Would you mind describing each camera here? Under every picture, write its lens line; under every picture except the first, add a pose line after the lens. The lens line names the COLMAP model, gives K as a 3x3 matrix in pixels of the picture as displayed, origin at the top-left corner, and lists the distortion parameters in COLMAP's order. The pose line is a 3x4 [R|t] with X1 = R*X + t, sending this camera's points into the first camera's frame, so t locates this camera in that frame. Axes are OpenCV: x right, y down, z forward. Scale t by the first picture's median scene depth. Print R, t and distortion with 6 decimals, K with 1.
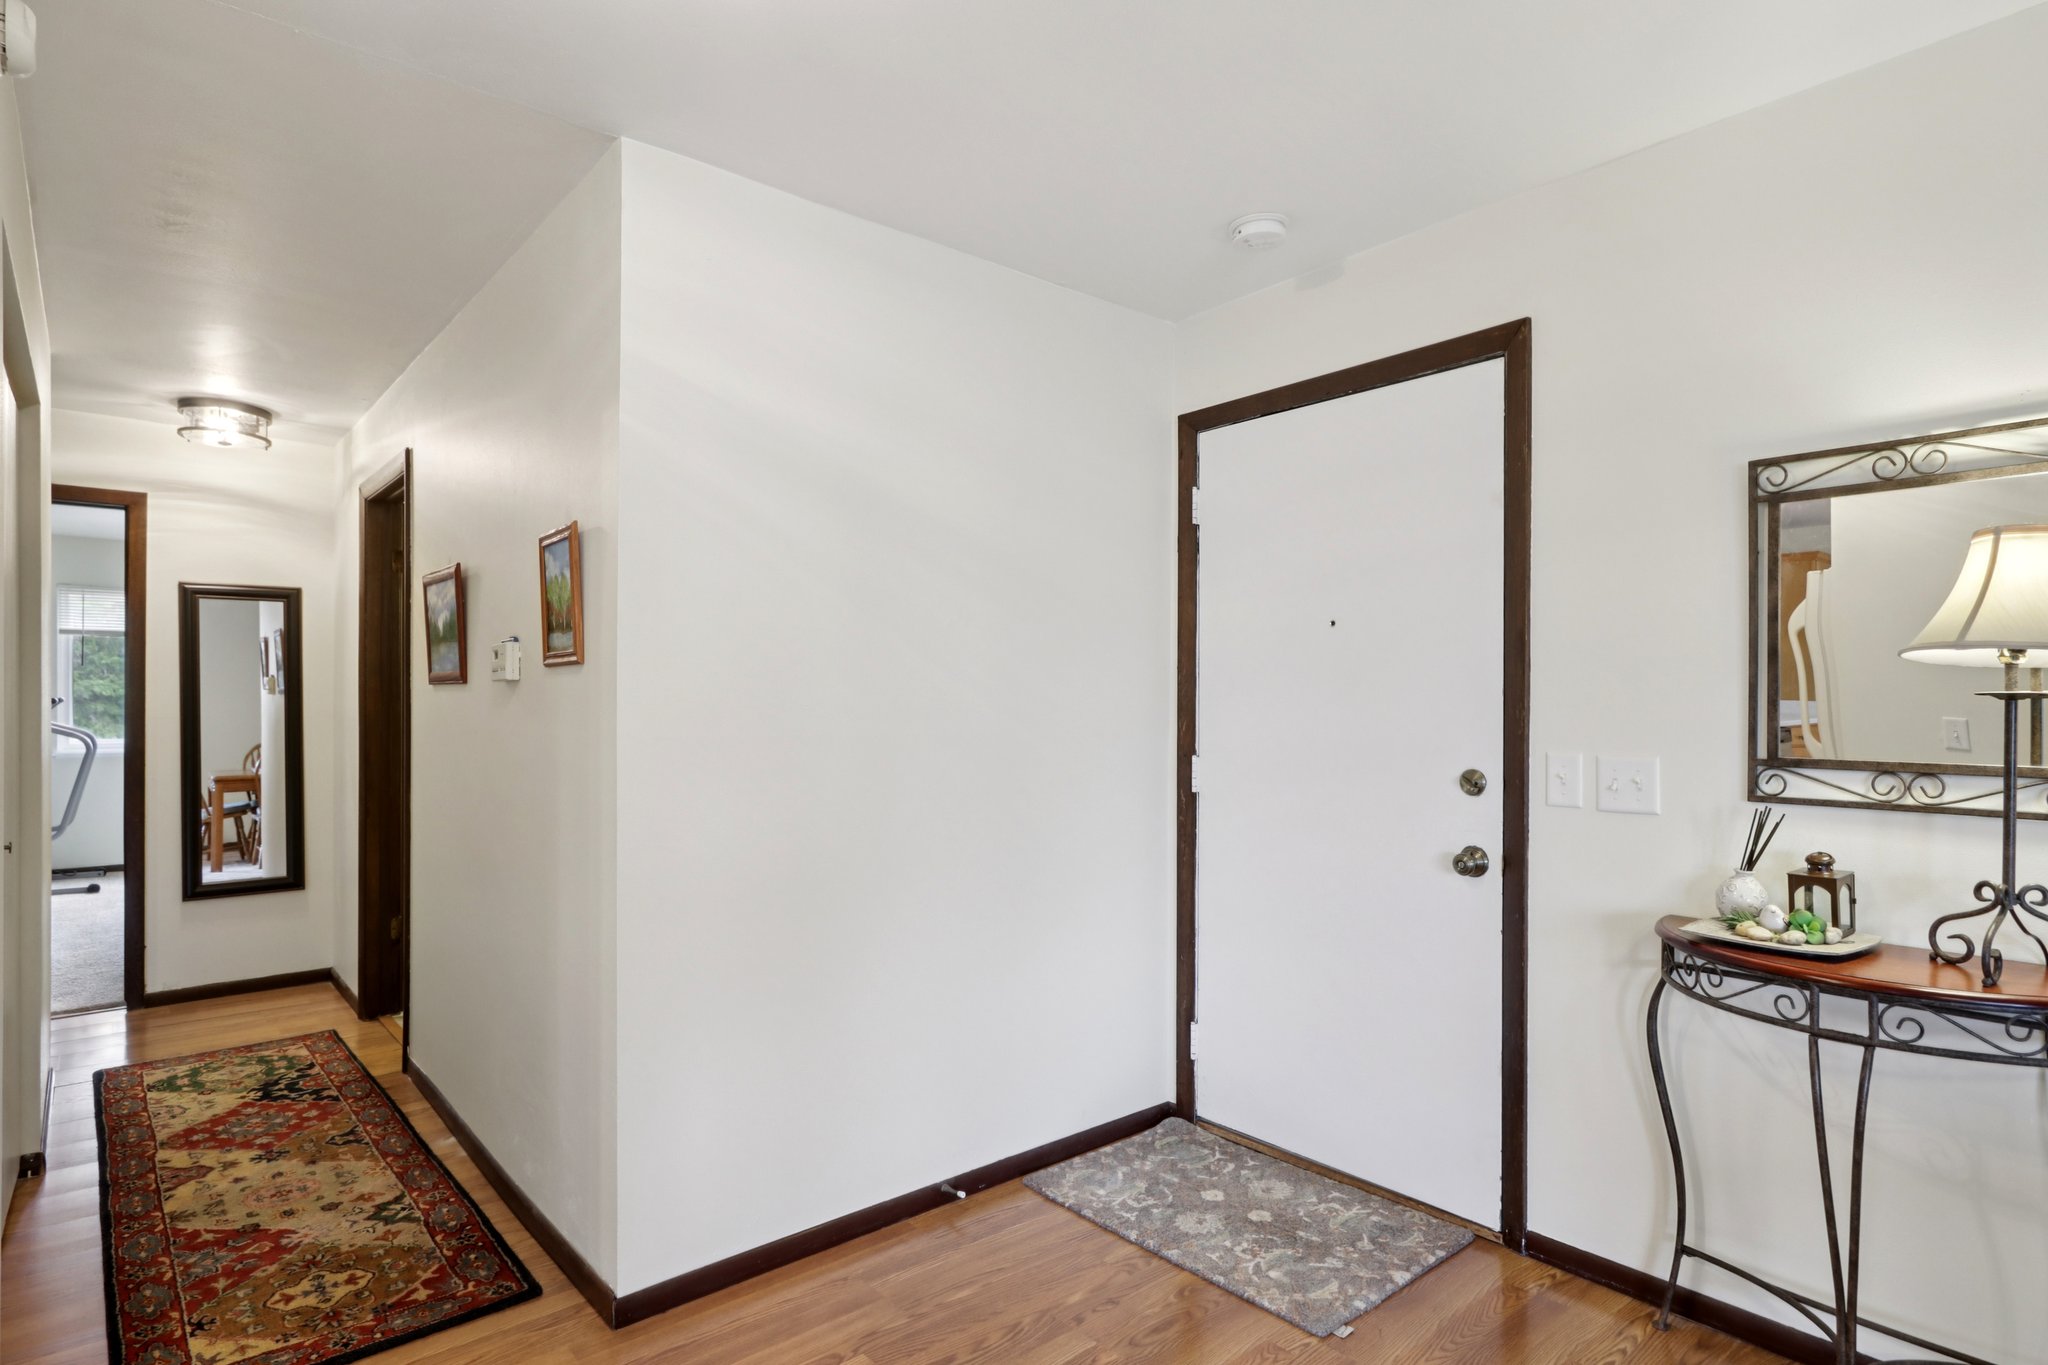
lens RADIAL K [[1086.4, 0, 1021.9], [0, 1086.4, 701.4], [0, 0, 1]] dist [-0.005455, 0.005102]
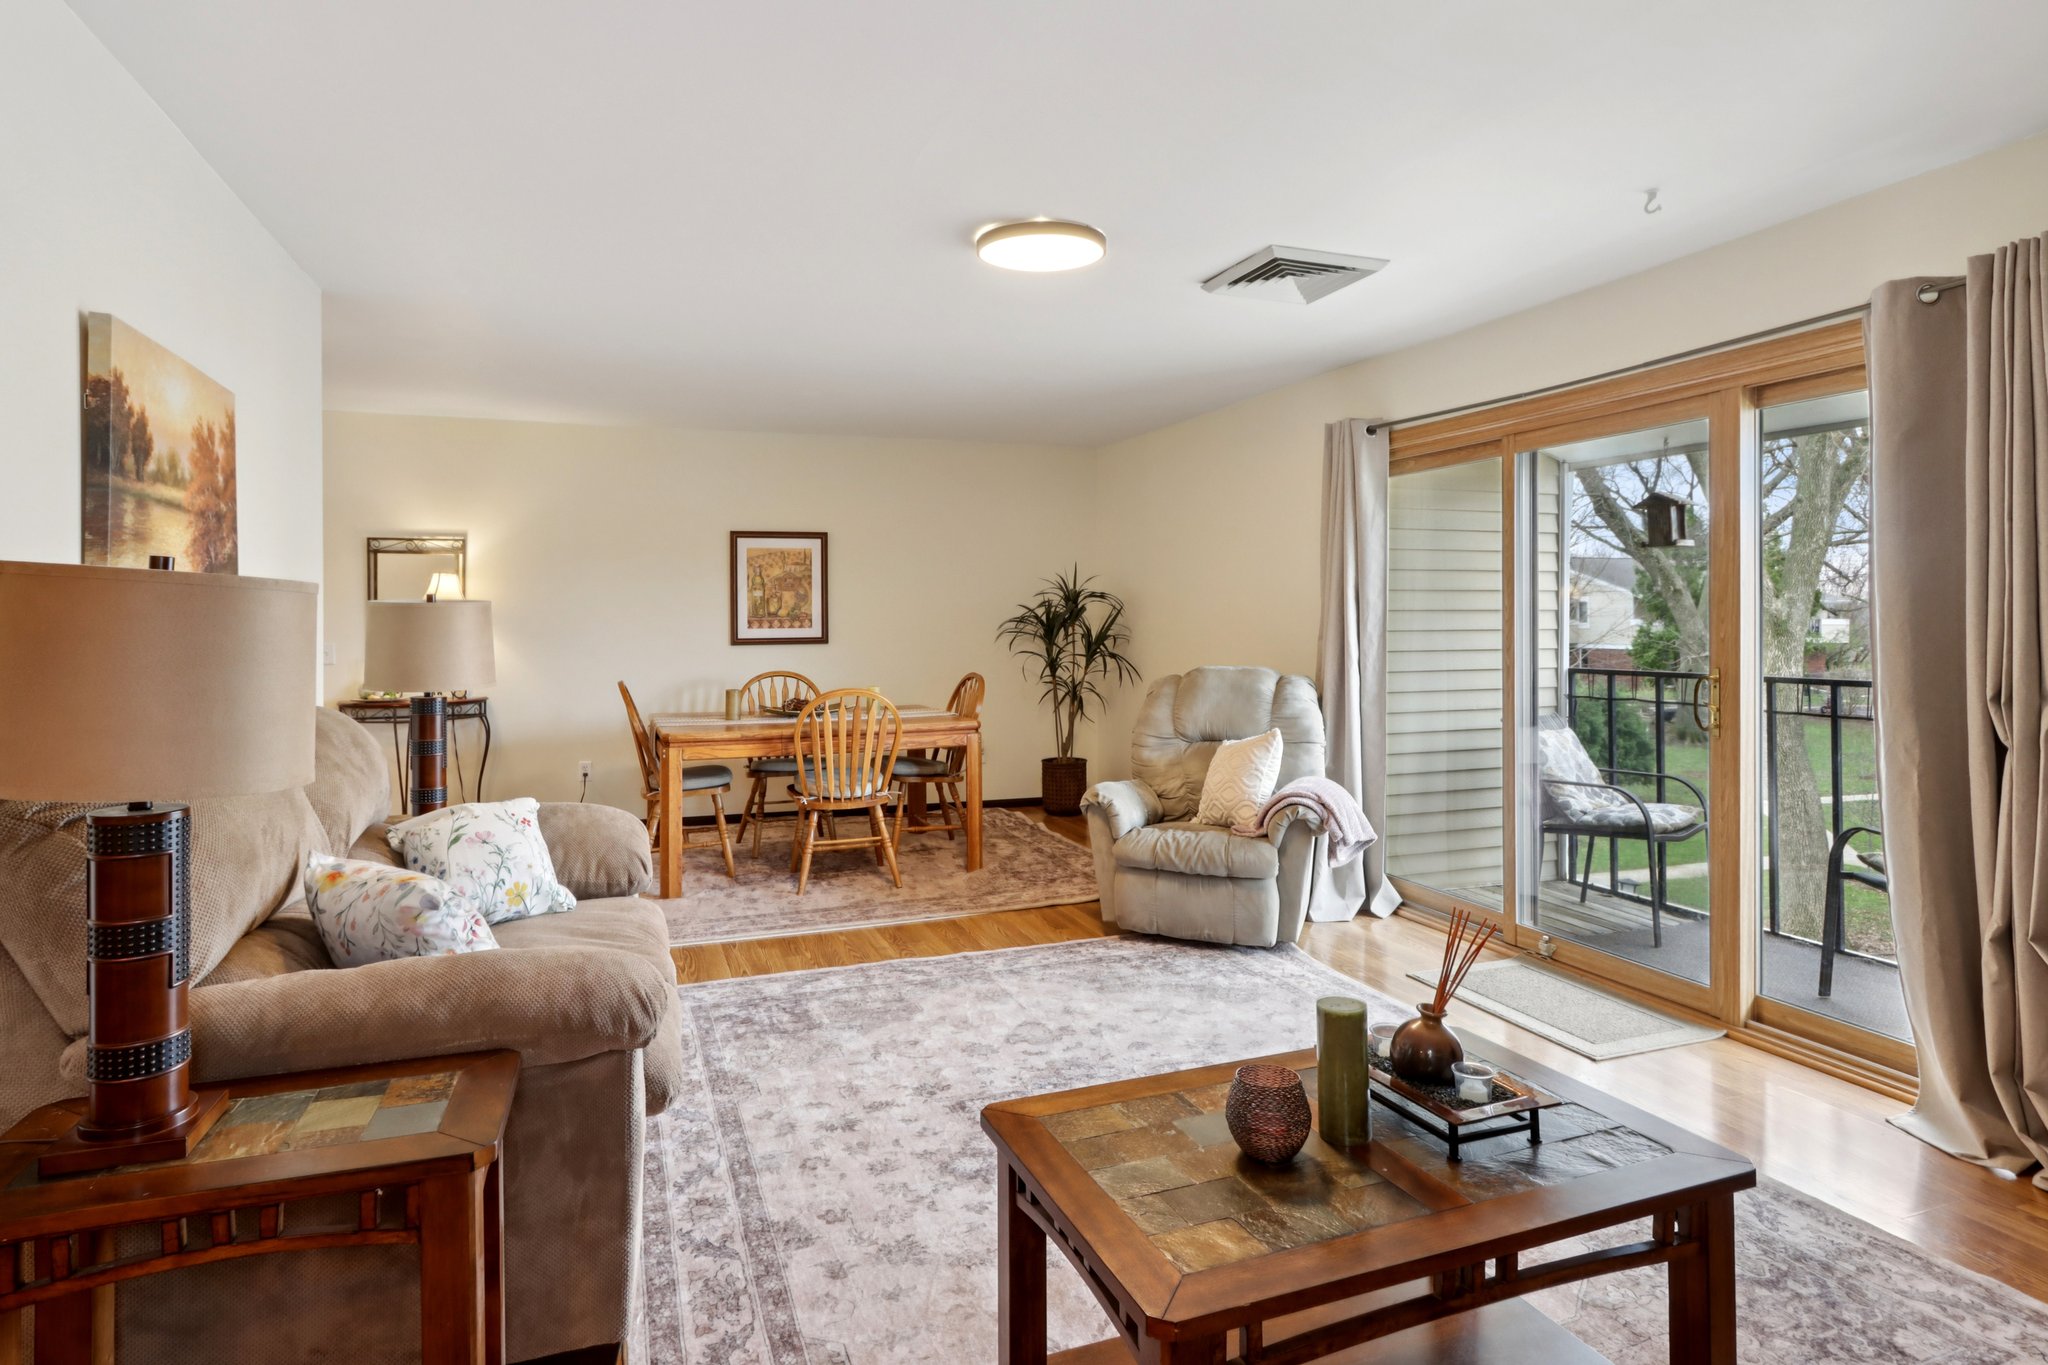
lens RADIAL K [[1086.4, 0, 1038.6], [0, 1086.4, 604.9], [0, 0, 1]] dist [-0.005455, 0.005102]
pose [[0.324188, 0.001713, 0.945991, -0.972295], [0.002292, 0.999994, -0.002597, -0.021861], [-0.945990, 0.003011, 0.324182, -1.069285]]
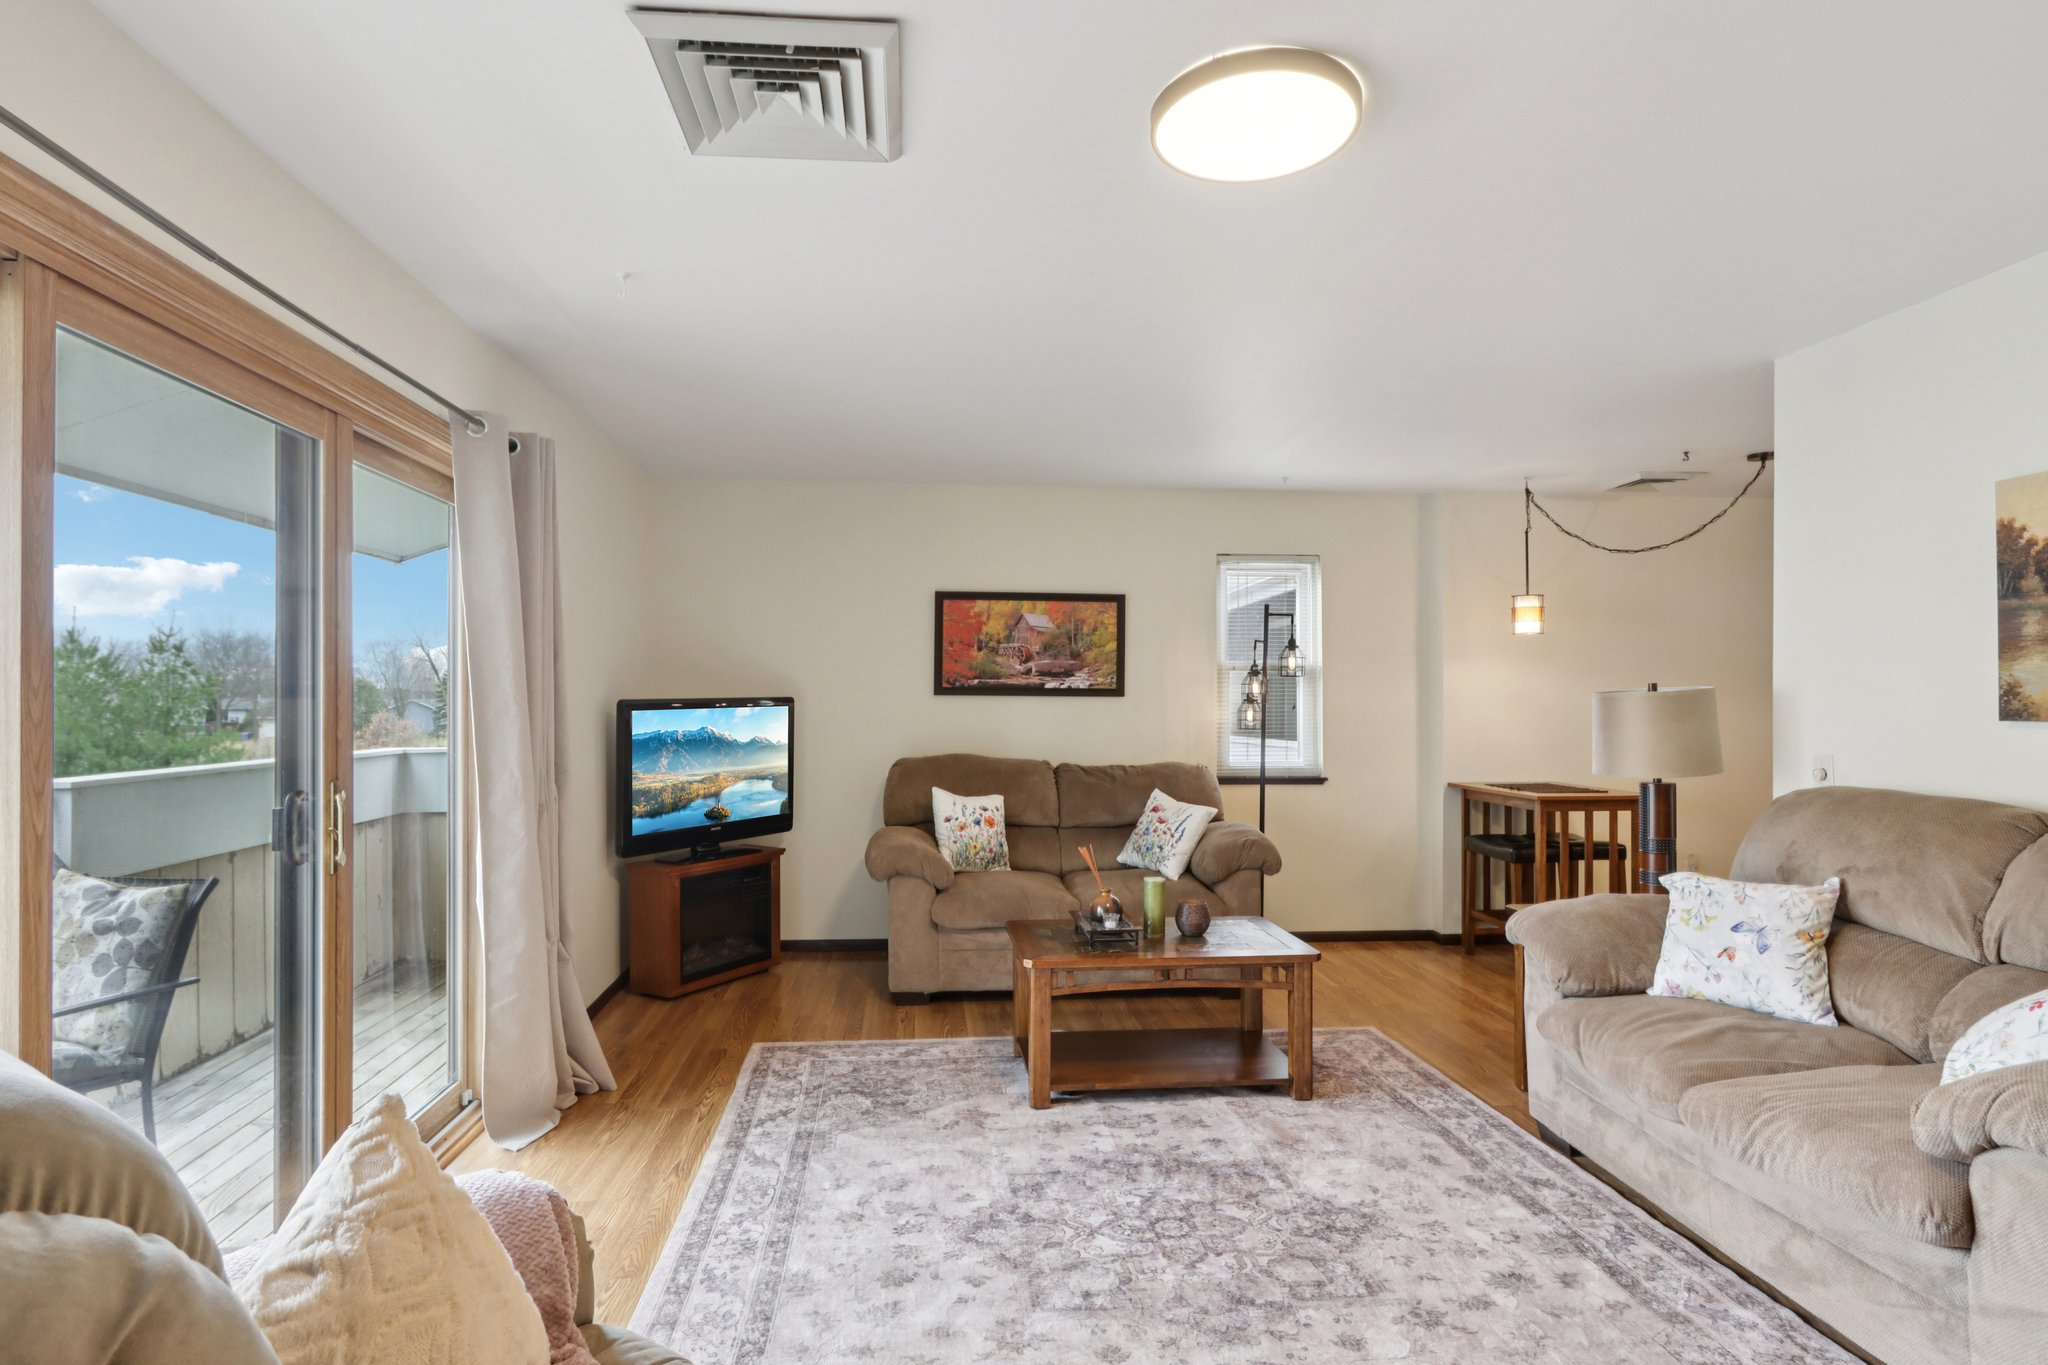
lens RADIAL K [[1086.4, 0, 1019.0], [0, 1086.4, 686.3], [0, 0, 1]] dist [-0.005455, 0.005102]
pose [[-0.570115, -0.010460, -0.821498, 0.614601], [0.002193, 0.999896, -0.014254, -0.023696], [0.821562, -0.009928, -0.570033, -0.486045]]
